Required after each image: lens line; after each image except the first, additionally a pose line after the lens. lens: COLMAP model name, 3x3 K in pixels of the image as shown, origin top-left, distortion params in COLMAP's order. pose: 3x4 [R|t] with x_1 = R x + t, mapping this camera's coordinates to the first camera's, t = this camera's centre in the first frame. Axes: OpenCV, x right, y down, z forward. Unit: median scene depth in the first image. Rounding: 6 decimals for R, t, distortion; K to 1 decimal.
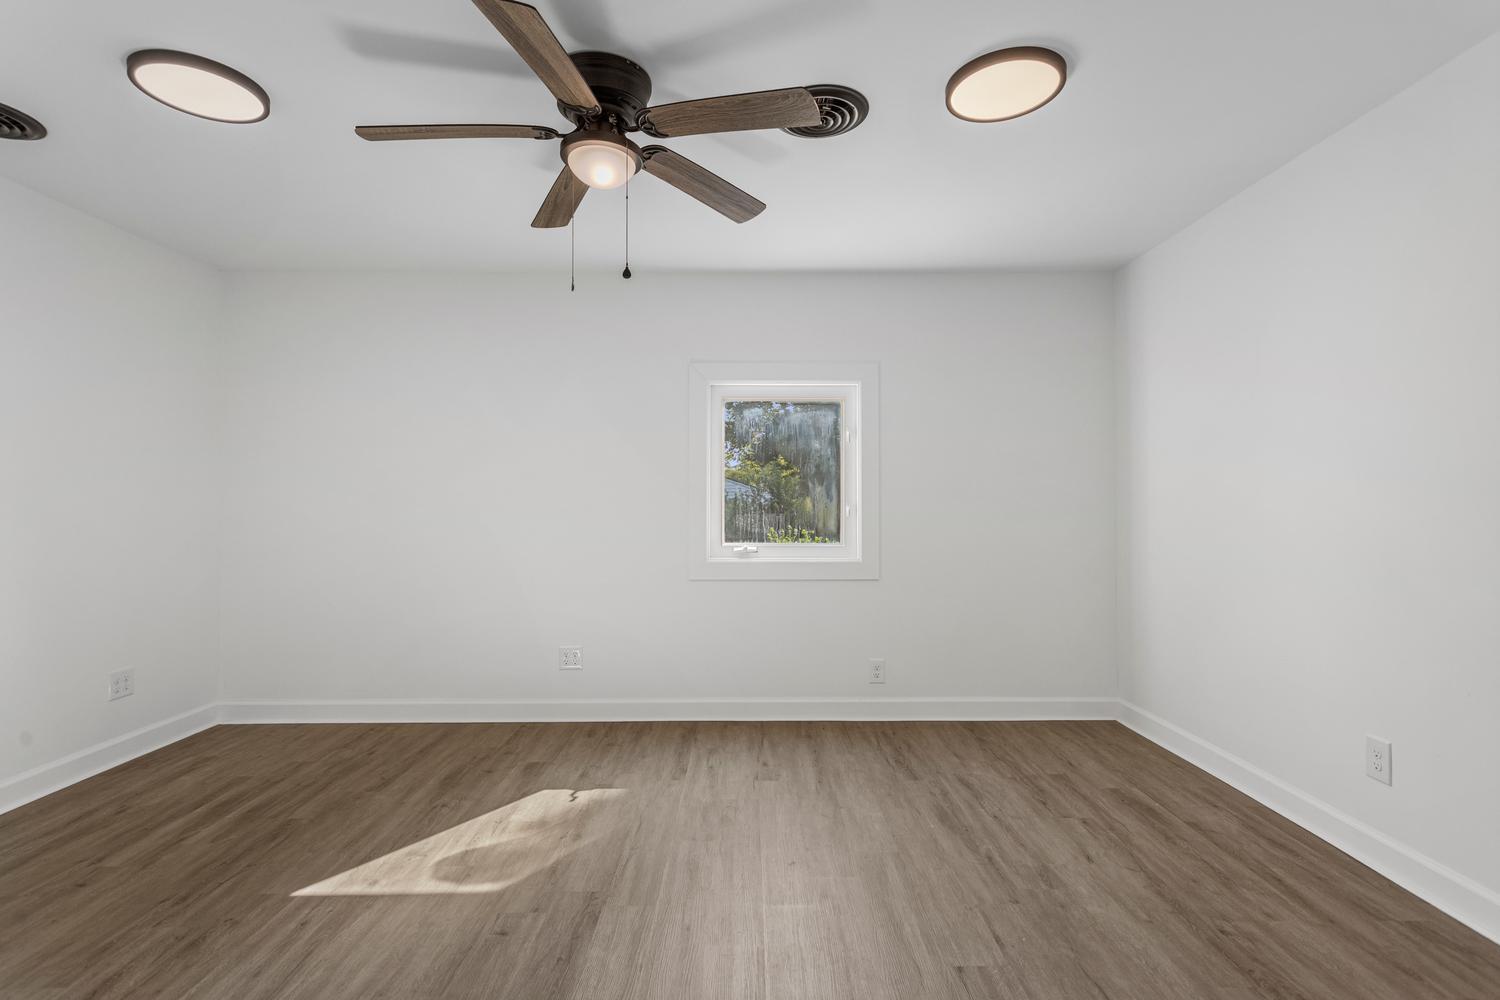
lens RADIAL K [[720.0, 0, 744.8], [0, 720.0, 495.9], [0, 0, 1]] dist [0.004382, -0.000648]
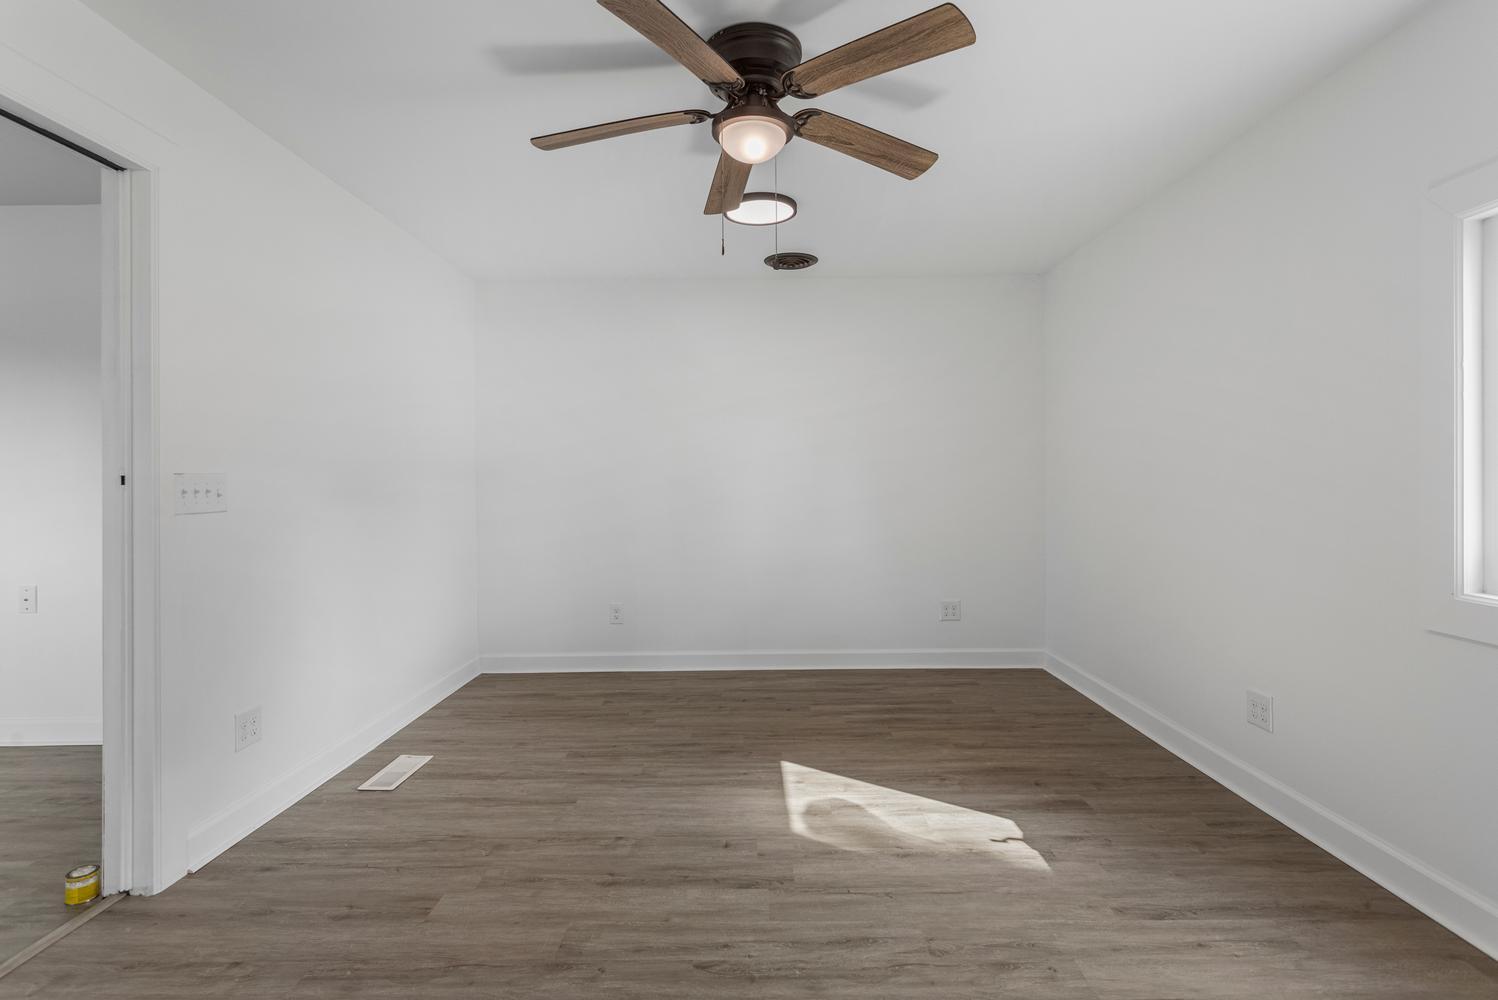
lens RADIAL K [[719.1, 0, 750.3], [0, 719.1, 493.0], [0, 0, 1]] dist [0.004382, -0.000648]
pose [[-0.005511, 0.020279, -0.999779, 0.584037], [0.017341, 0.999646, 0.020181, 0.002374], [0.999834, -0.017226, -0.005861, 0.737364]]
